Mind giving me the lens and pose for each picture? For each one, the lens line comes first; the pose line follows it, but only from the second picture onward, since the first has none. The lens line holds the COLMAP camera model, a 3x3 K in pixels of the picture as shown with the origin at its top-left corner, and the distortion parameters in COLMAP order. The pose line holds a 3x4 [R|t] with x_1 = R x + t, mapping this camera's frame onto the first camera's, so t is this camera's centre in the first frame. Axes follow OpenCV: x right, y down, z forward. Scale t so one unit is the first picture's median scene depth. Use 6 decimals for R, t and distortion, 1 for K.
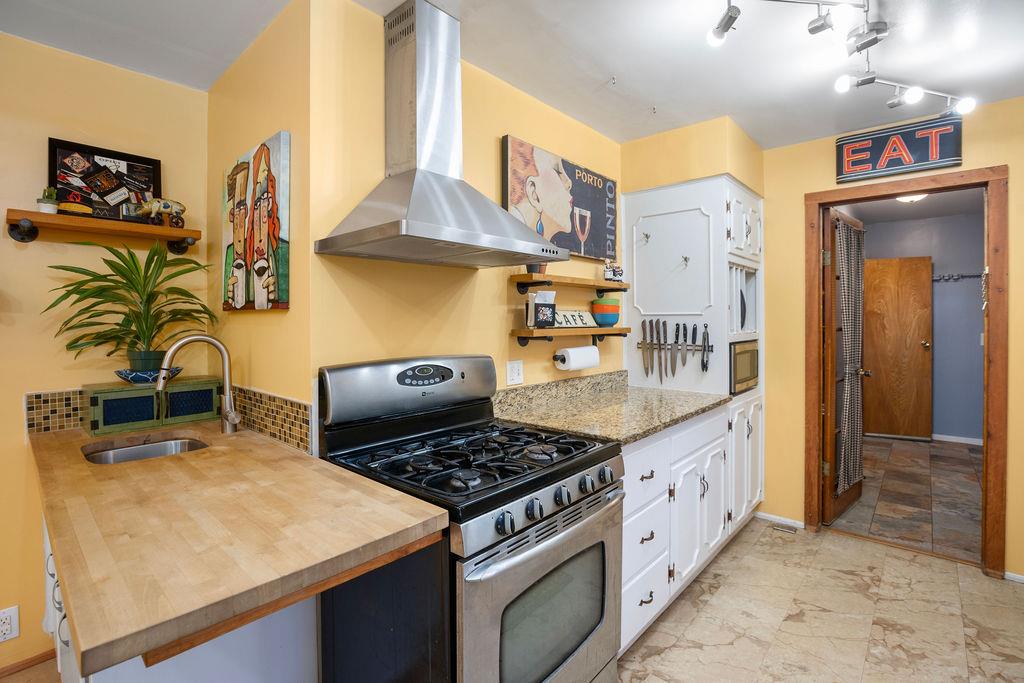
lens RADIAL K [[485.3, 0, 501.6], [0, 485.3, 319.0], [0, 0, 1]] dist [-0.053613, 0.018146]
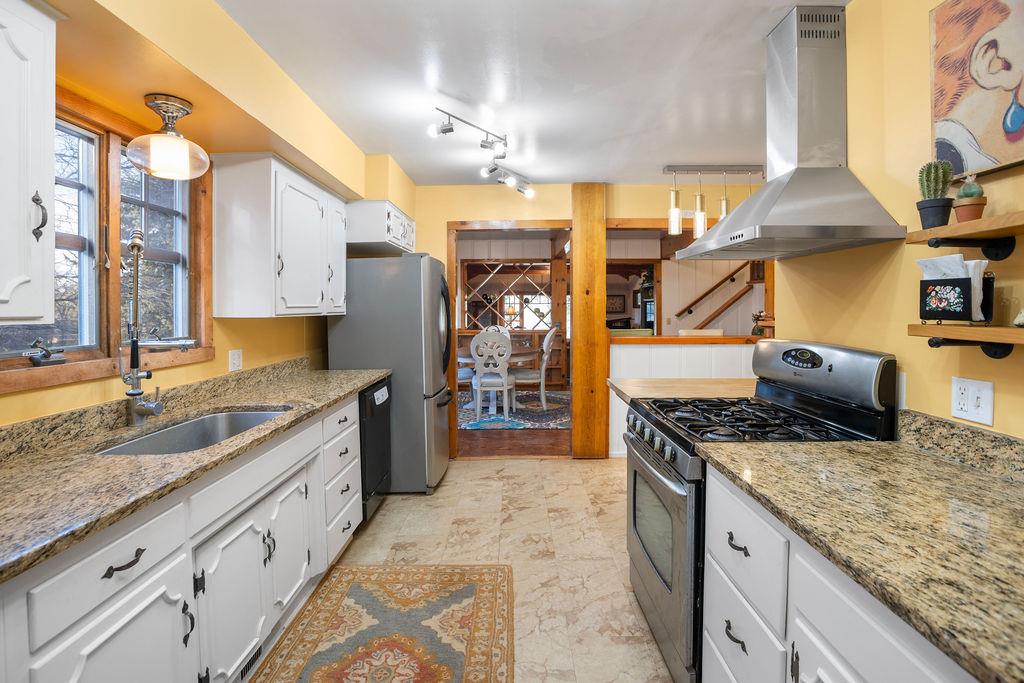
lens RADIAL K [[489.4, 0, 512.8], [0, 489.4, 291.3], [0, 0, 1]] dist [-0.049996, 0.016053]
pose [[-0.748073, -0.014235, -0.663463, 0.682453], [0.005578, 0.999600, -0.027737, -0.004747], [0.663593, -0.024450, -0.747694, 0.904320]]
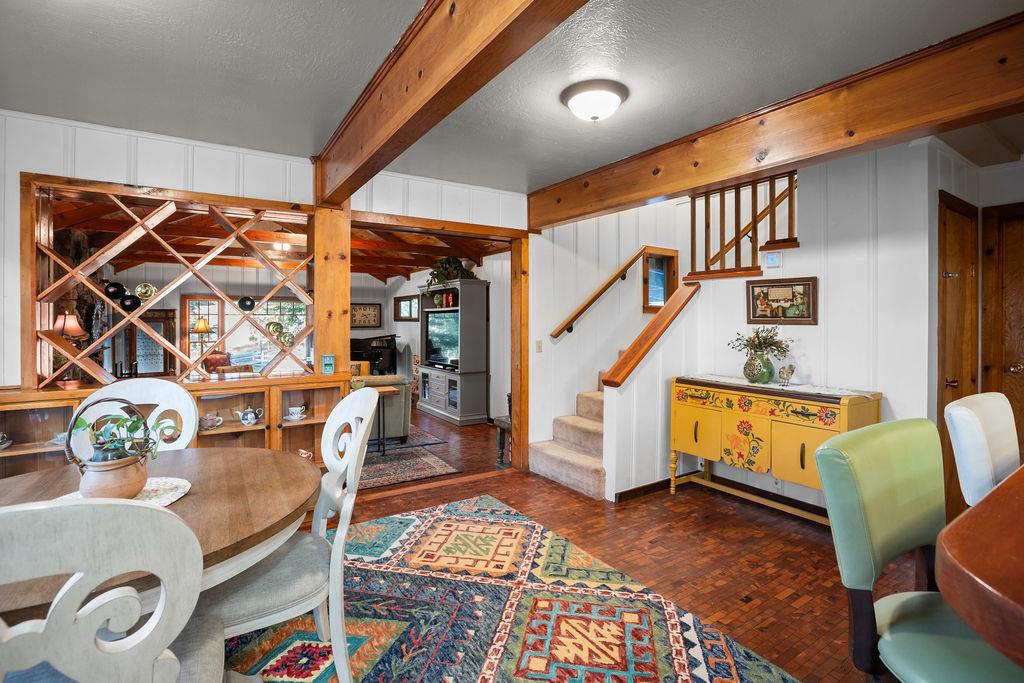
lens RADIAL K [[483.0, 0, 509.2], [0, 483.0, 305.5], [0, 0, 1]] dist [-0.057965, 0.020057]
pose [[-0.271429, -0.021202, -0.962225, -0.431709], [0.001227, 0.999749, -0.022375, 0.000572], [0.962458, -0.007254, -0.271335, -0.349149]]
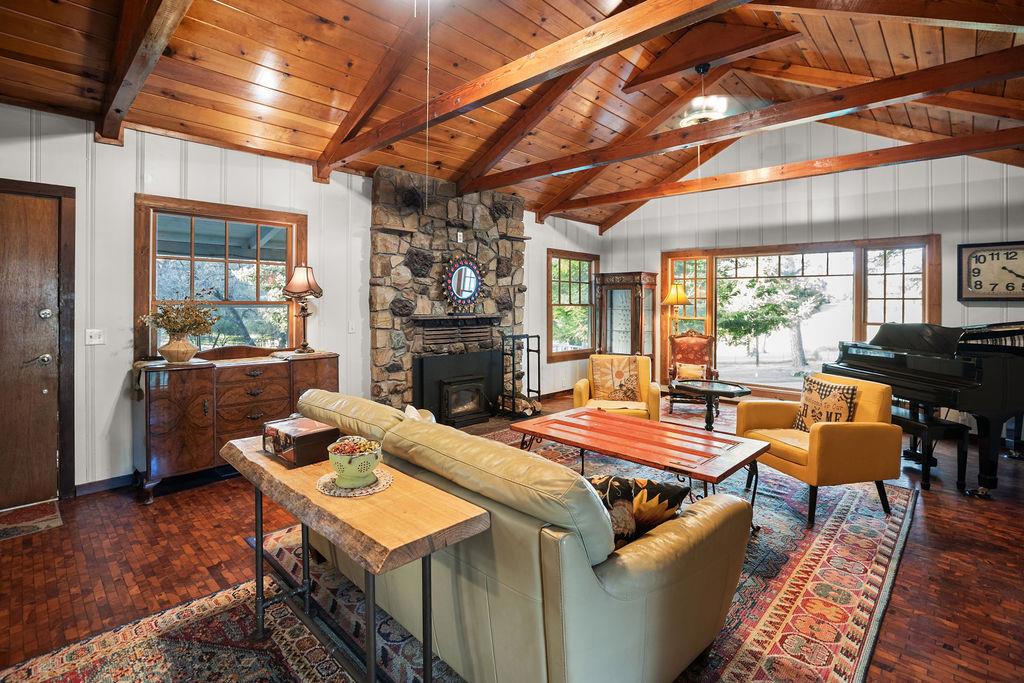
lens RADIAL K [[483.0, 0, 509.2], [0, 483.0, 305.5], [0, 0, 1]] dist [-0.057965, 0.020057]
pose [[-0.999076, -0.000437, 0.042974, -2.464818], [0.000019, 0.999944, 0.010598, 0.100525], [-0.042976, 0.010589, -0.999020, -0.985555]]
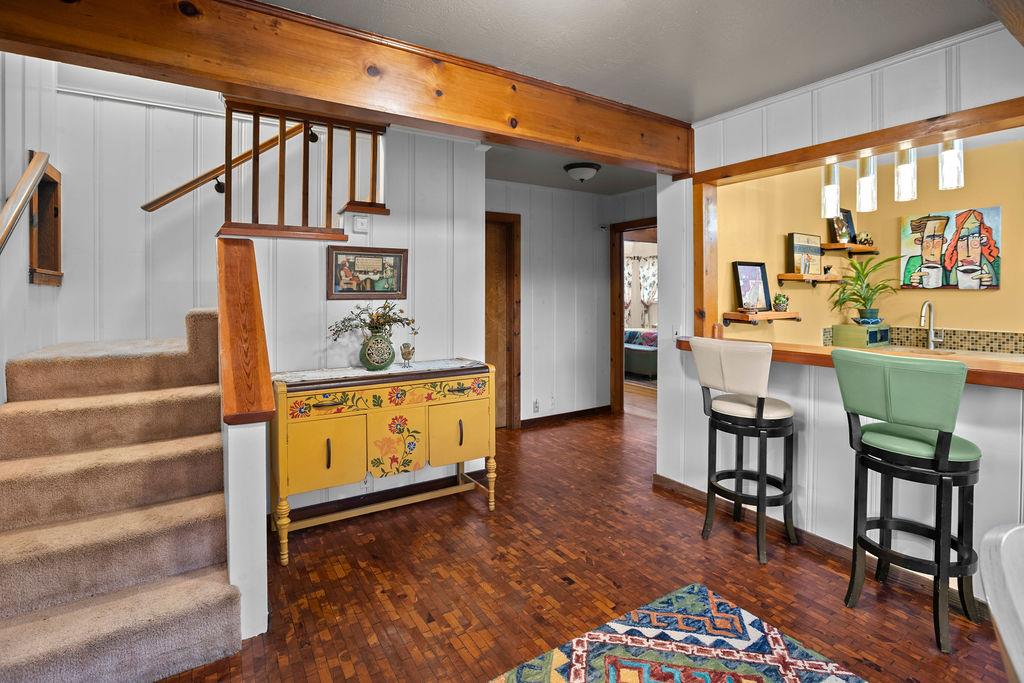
lens RADIAL K [[489.4, 0, 512.8], [0, 489.4, 291.3], [0, 0, 1]] dist [-0.049996, 0.016053]
pose [[0.963583, 0.007322, -0.267310, -1.215478], [-0.007148, 0.999973, 0.001623, -0.000028], [0.267315, 0.000347, 0.963609, -0.993114]]
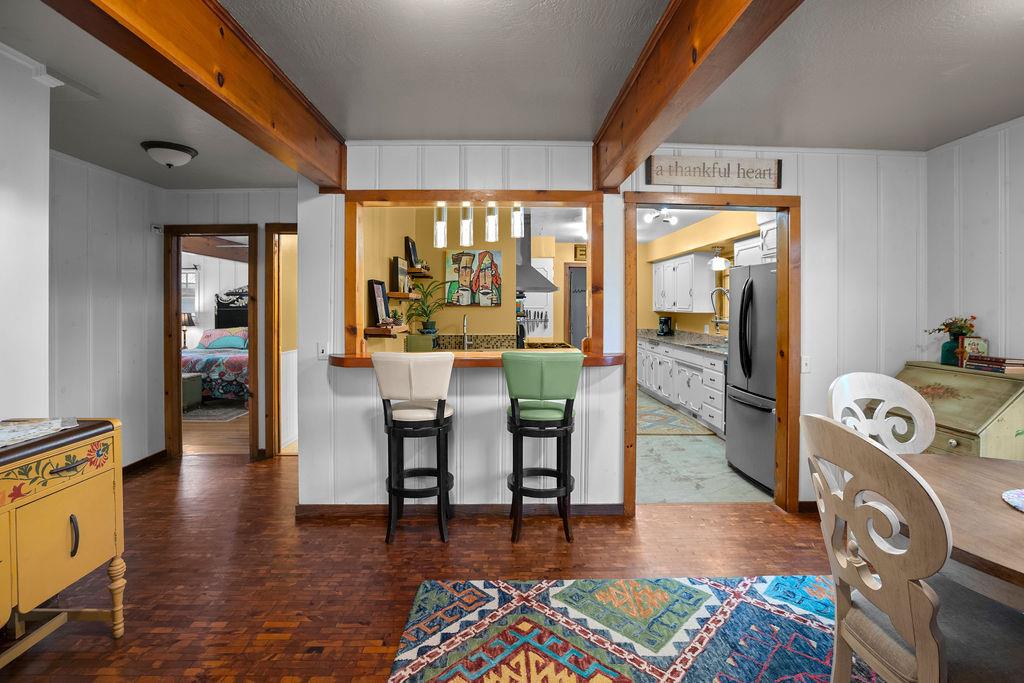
lens RADIAL K [[483.0, 0, 509.2], [0, 483.0, 305.5], [0, 0, 1]] dist [-0.057965, 0.020057]
pose [[0.733082, 0.008711, 0.680084, -1.598386], [-0.002569, 0.999946, -0.010039, 0.004452], [-0.680135, 0.005612, 0.733065, -0.863581]]
